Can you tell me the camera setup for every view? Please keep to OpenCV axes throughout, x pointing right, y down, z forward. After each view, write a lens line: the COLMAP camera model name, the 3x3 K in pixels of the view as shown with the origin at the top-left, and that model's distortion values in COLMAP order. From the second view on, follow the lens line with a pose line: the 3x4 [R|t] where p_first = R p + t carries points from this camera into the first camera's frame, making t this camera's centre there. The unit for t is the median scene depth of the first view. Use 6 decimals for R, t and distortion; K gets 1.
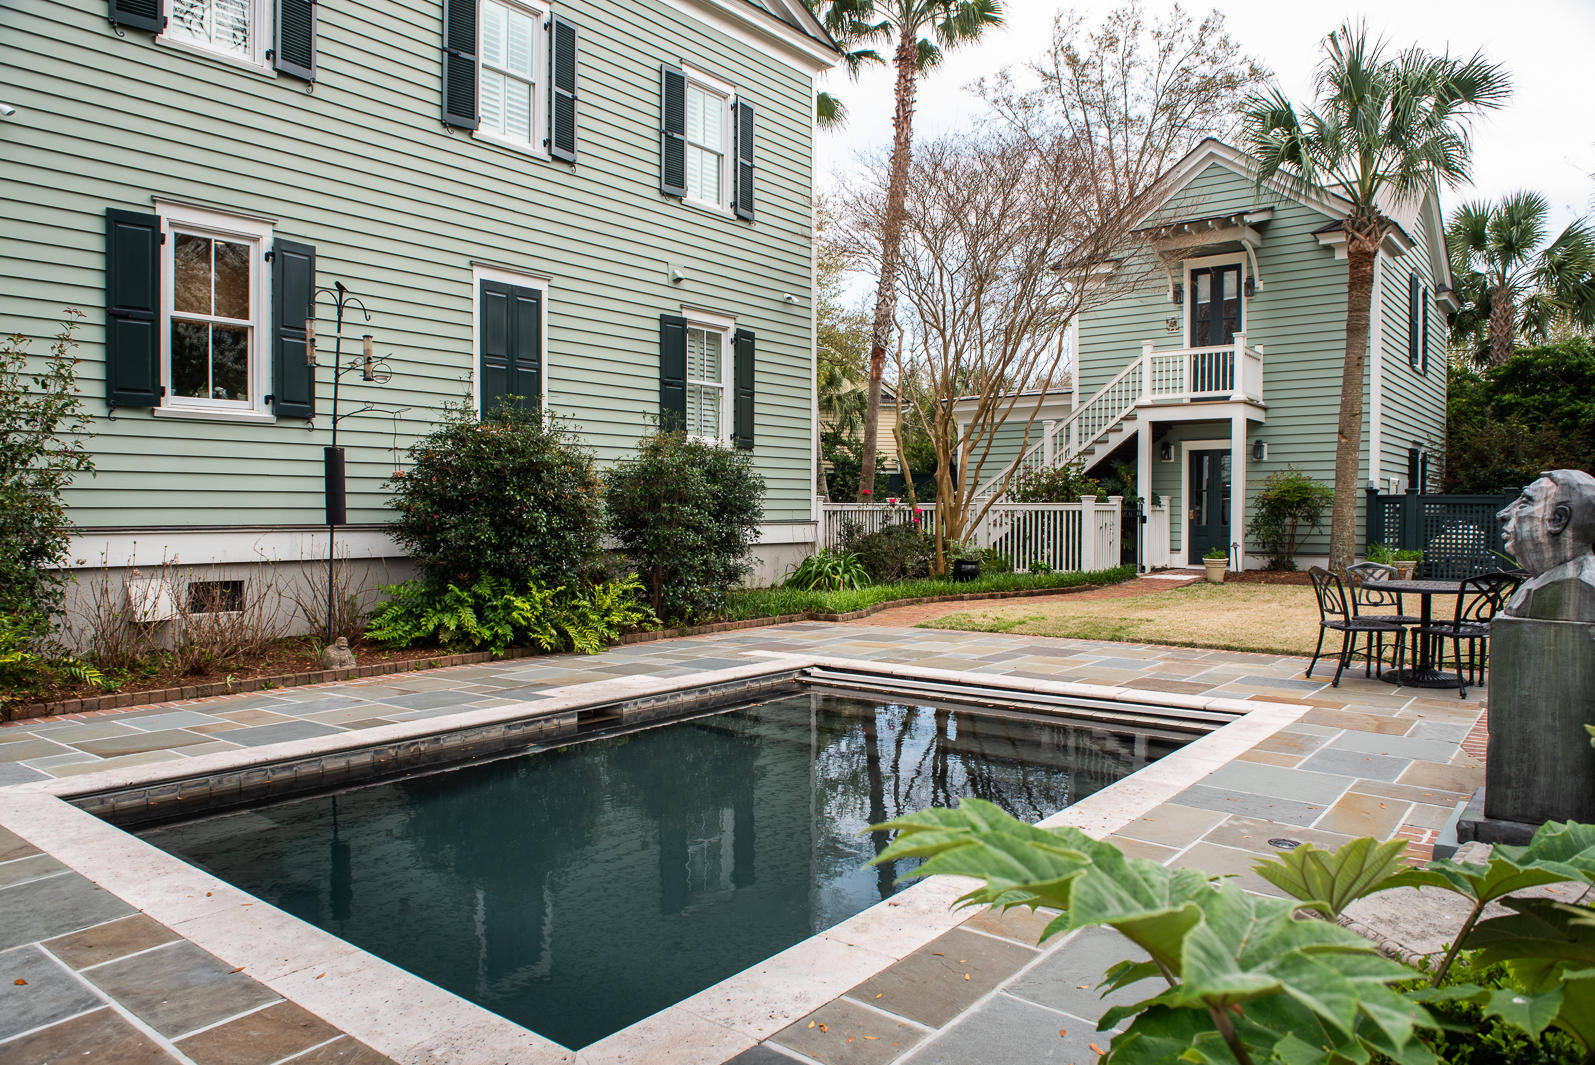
lens RADIAL K [[1090.4, 0, 790.6], [0, 1090.4, 529.0], [0, 0, 1]] dist [-0.045879, -0.004296]
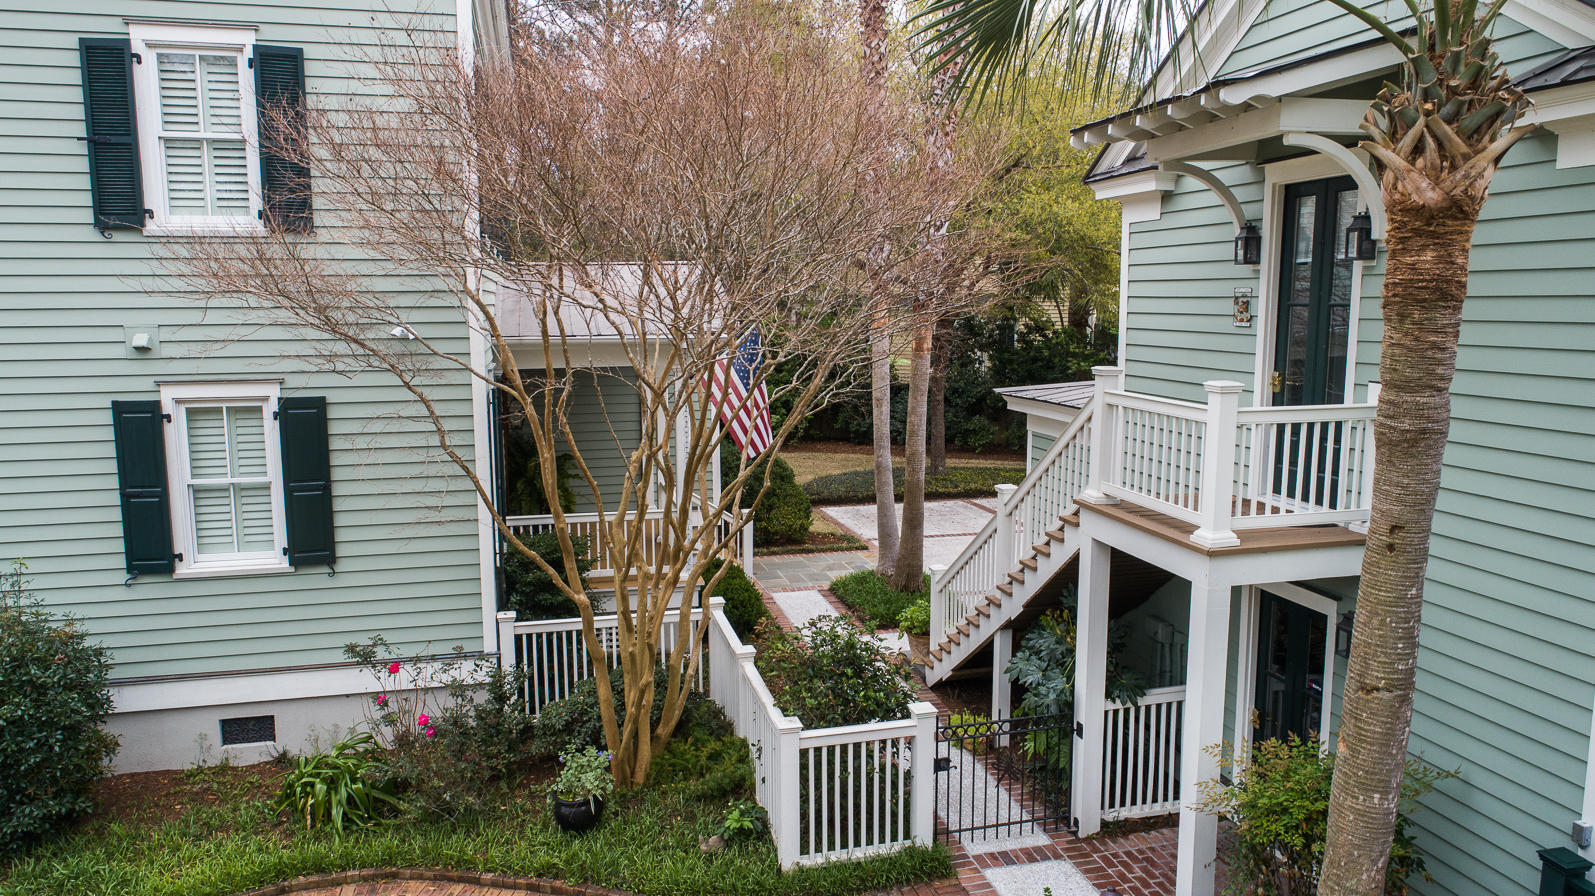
lens RADIAL K [[1081.0, 0, 794.4], [0, 1081.0, 441.6], [0, 0, 1]] dist [-0.017287, 0.013242]
pose [[0.788199, 0.075611, -0.610758, 0.544409], [-0.003688, 0.992986, 0.118171, -0.209192], [0.615409, -0.090890, 0.782950, 0.586850]]
